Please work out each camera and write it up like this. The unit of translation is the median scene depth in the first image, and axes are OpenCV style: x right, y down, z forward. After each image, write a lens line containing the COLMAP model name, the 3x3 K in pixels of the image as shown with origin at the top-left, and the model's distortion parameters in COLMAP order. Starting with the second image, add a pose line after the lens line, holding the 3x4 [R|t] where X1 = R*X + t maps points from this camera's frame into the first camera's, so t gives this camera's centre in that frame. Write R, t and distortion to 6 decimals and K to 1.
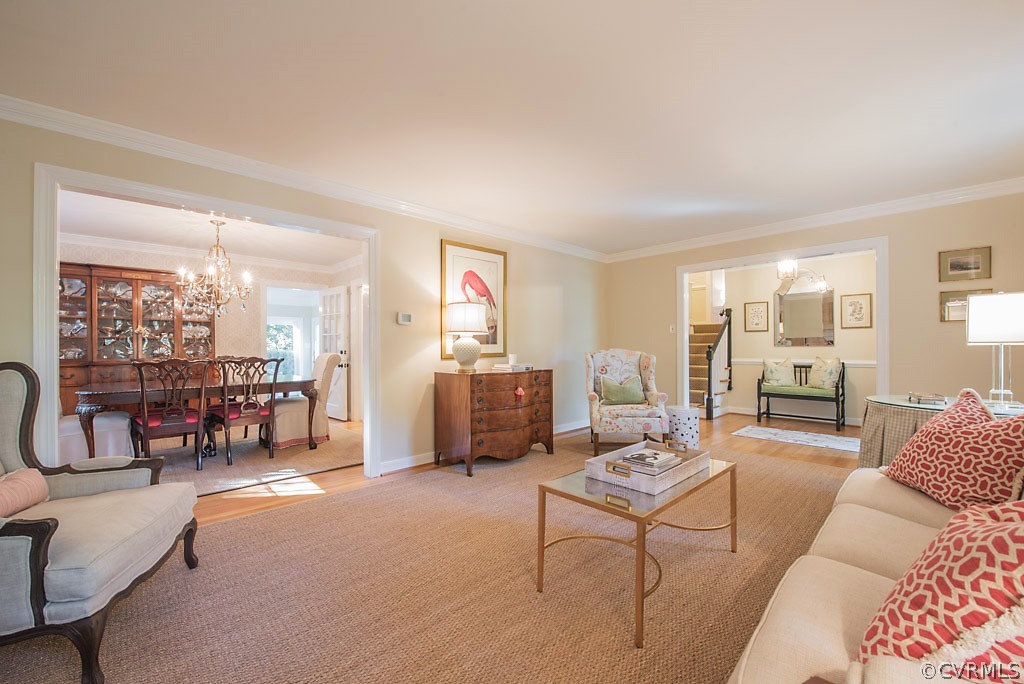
lens RADIAL K [[406.1, 0, 508.0], [0, 406.1, 346.3], [0, 0, 1]] dist [-0.020564, -0.000143]
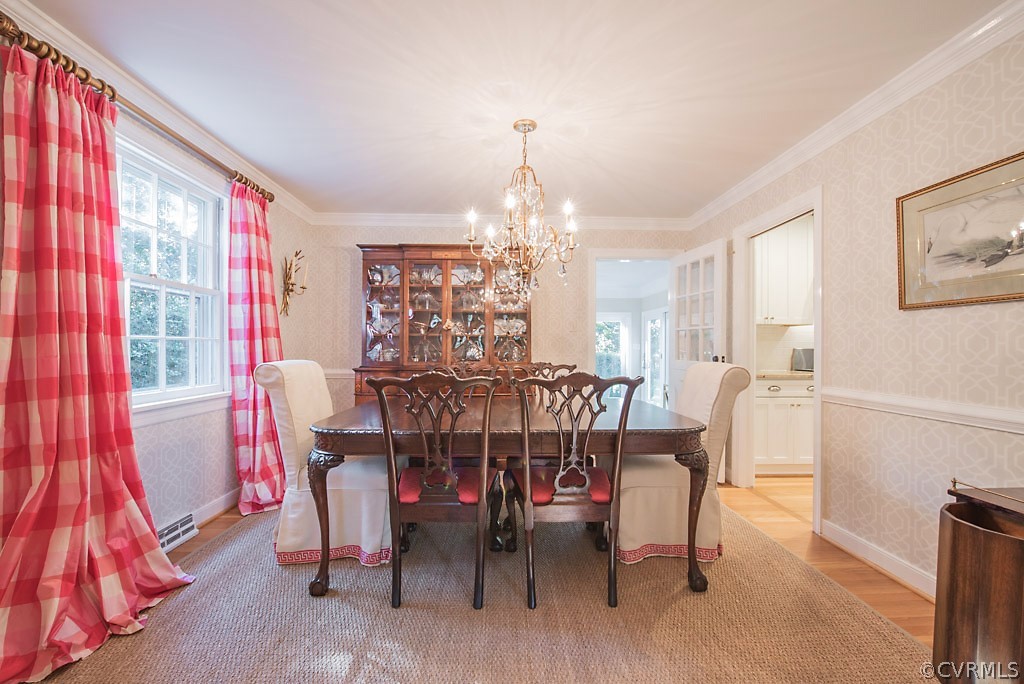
lens RADIAL K [[406.1, 0, 508.0], [0, 406.1, 346.3], [0, 0, 1]] dist [-0.020564, -0.000143]
pose [[0.741593, 0.004849, -0.670833, -0.323109], [-0.007634, 0.999970, -0.001211, -0.000823], [0.670807, 0.006019, 0.741608, 0.508438]]
